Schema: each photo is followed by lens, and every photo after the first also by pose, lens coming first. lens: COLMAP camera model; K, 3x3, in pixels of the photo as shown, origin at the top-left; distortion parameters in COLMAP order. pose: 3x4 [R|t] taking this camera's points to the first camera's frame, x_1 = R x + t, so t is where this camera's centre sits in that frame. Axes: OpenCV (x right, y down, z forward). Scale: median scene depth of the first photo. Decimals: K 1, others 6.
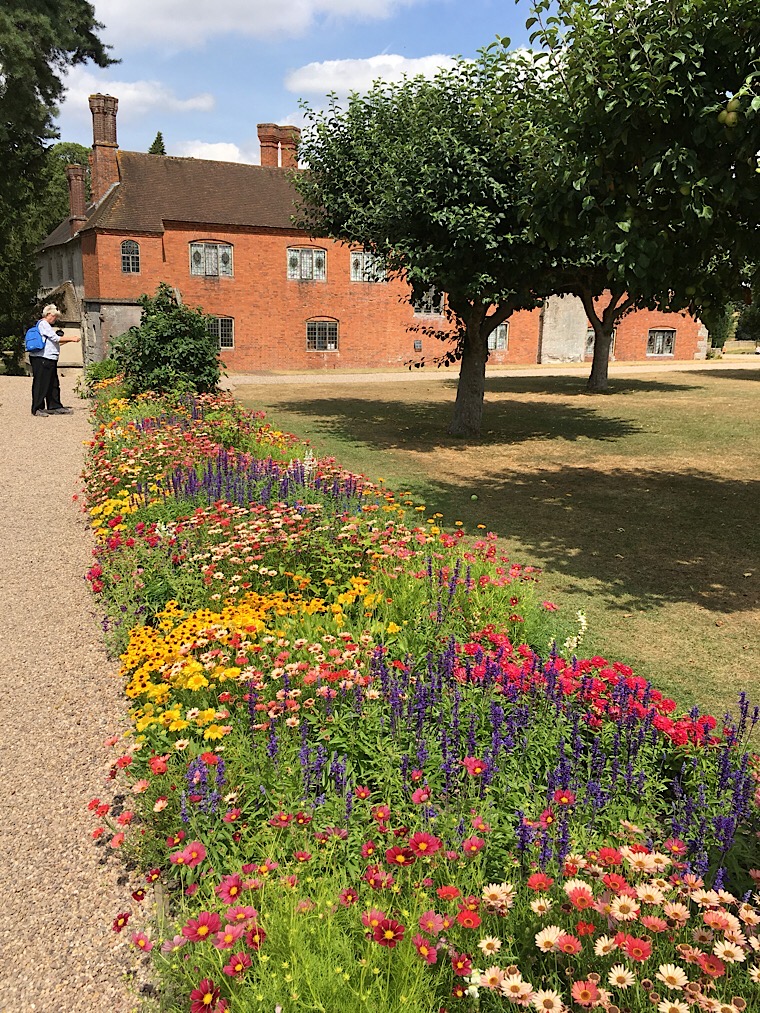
lens RADIAL K [[851.0, 0, 380.8], [0, 851.0, 504.2], [0, 0, 1]] dist [0.035743, 0.001684]
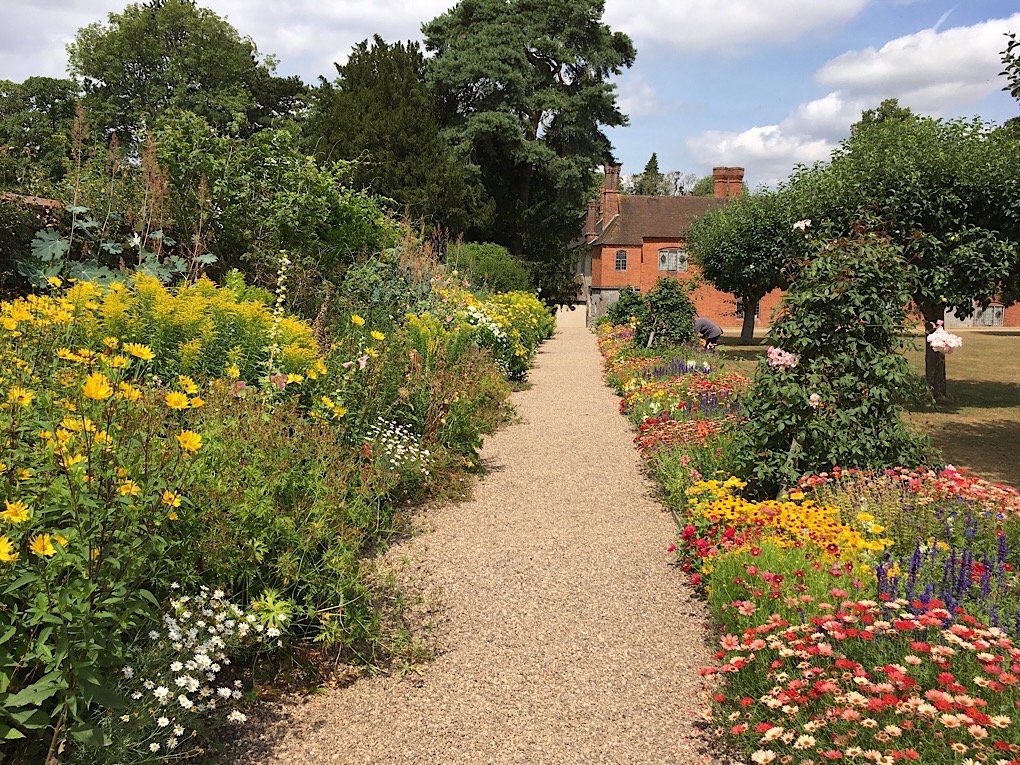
lens RADIAL K [[856.9, 0, 511.0], [0, 856.9, 382.3], [0, 0, 1]] dist [0.035743, 0.001684]
pose [[0.918365, 0.037947, -0.393911, 0.148752], [-0.083697, 0.991500, -0.099616, 0.106500], [0.386782, 0.124453, 0.913735, -0.483725]]
